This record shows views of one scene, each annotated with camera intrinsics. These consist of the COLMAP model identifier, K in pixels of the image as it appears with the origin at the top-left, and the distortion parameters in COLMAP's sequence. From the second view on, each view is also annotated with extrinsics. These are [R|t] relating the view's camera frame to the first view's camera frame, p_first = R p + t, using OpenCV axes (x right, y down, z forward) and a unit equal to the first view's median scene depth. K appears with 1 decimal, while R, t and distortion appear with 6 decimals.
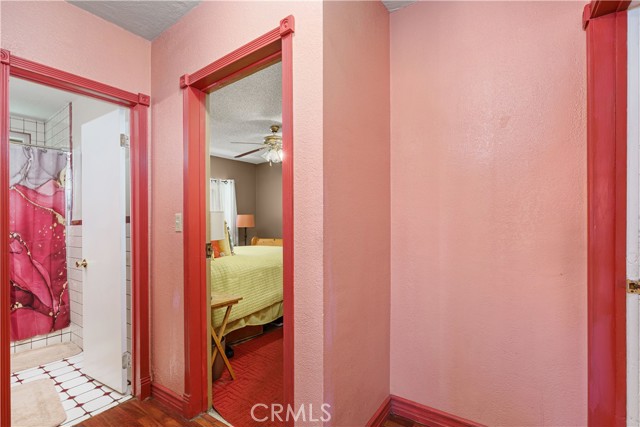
lens RADIAL K [[291.5, 0, 318.6], [0, 291.5, 219.1], [0, 0, 1]] dist [-0.003727, 0.000190]
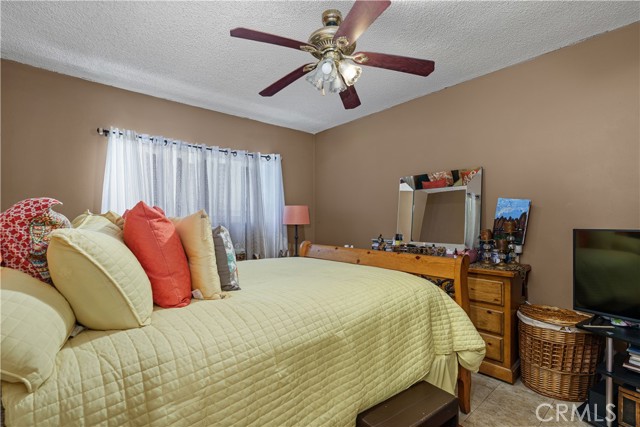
lens RADIAL K [[291.5, 0, 320.0], [0, 291.5, 216.2], [0, 0, 1]] dist [-0.003727, 0.000190]
pose [[0.972452, -0.000890, -0.233102, -0.083164], [0.001448, 0.999996, 0.002220, 0.015611], [0.233099, -0.002496, 0.972450, 0.705765]]
